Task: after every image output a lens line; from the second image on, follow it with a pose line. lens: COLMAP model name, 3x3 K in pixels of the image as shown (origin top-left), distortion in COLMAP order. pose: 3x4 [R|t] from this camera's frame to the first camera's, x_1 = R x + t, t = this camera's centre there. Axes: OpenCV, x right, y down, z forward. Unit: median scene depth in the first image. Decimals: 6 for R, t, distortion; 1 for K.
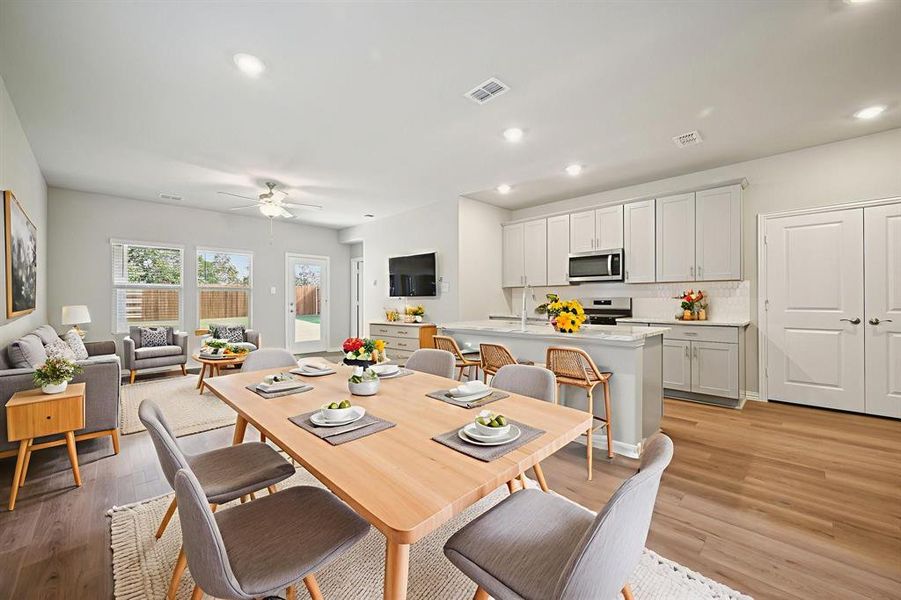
lens RADIAL K [[355.7, 0, 453.4], [0, 355.7, 301.9], [0, 0, 1]] dist [0.000745, -0.000154]
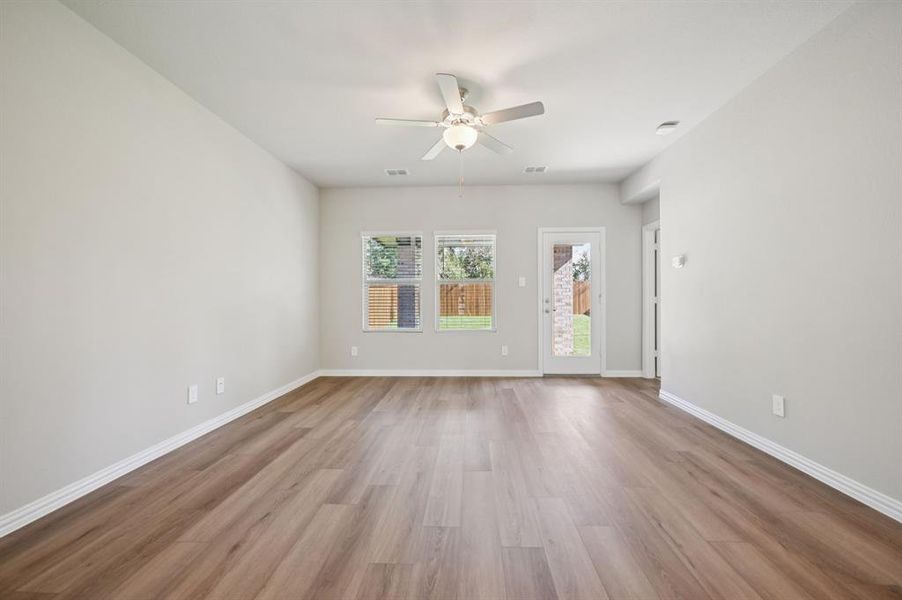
lens RADIAL K [[356.1, 0, 453.9], [0, 356.1, 301.9], [0, 0, 1]] dist [0.000745, -0.000154]
pose [[0.667696, 0.004948, -0.744418, -0.089252], [-0.002116, 0.999986, 0.004749, 0.008244], [0.744431, -0.001596, 0.667697, 0.625339]]
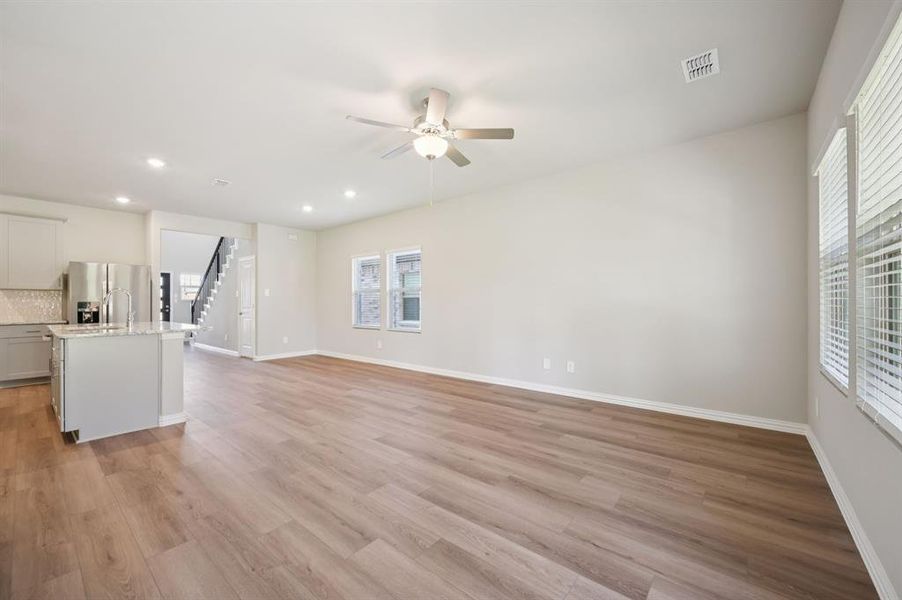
lens RADIAL K [[356.1, 0, 453.9], [0, 356.1, 301.9], [0, 0, 1]] dist [0.000745, -0.000154]
pose [[-0.996252, 0.010724, -0.085832, -0.506988], [0.010409, 0.999937, 0.004118, -0.002018], [0.085871, 0.003209, -0.996301, 1.620789]]
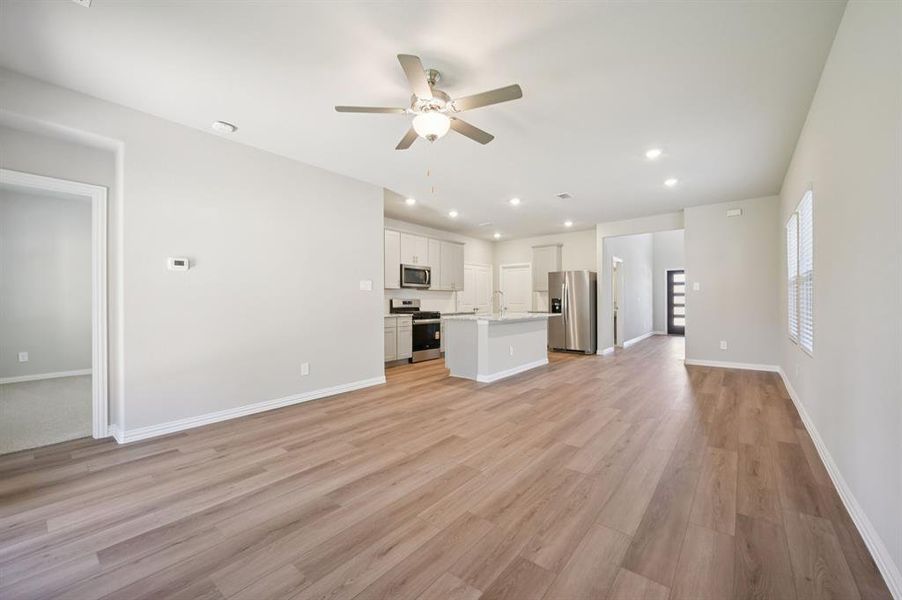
lens RADIAL K [[356.1, 0, 453.9], [0, 356.1, 301.9], [0, 0, 1]] dist [0.000745, -0.000154]
pose [[-0.099683, 0.003178, 0.995014, -1.050348], [0.012736, 0.999917, -0.001918, 0.003711], [-0.994938, 0.012481, -0.099716, 1.046973]]
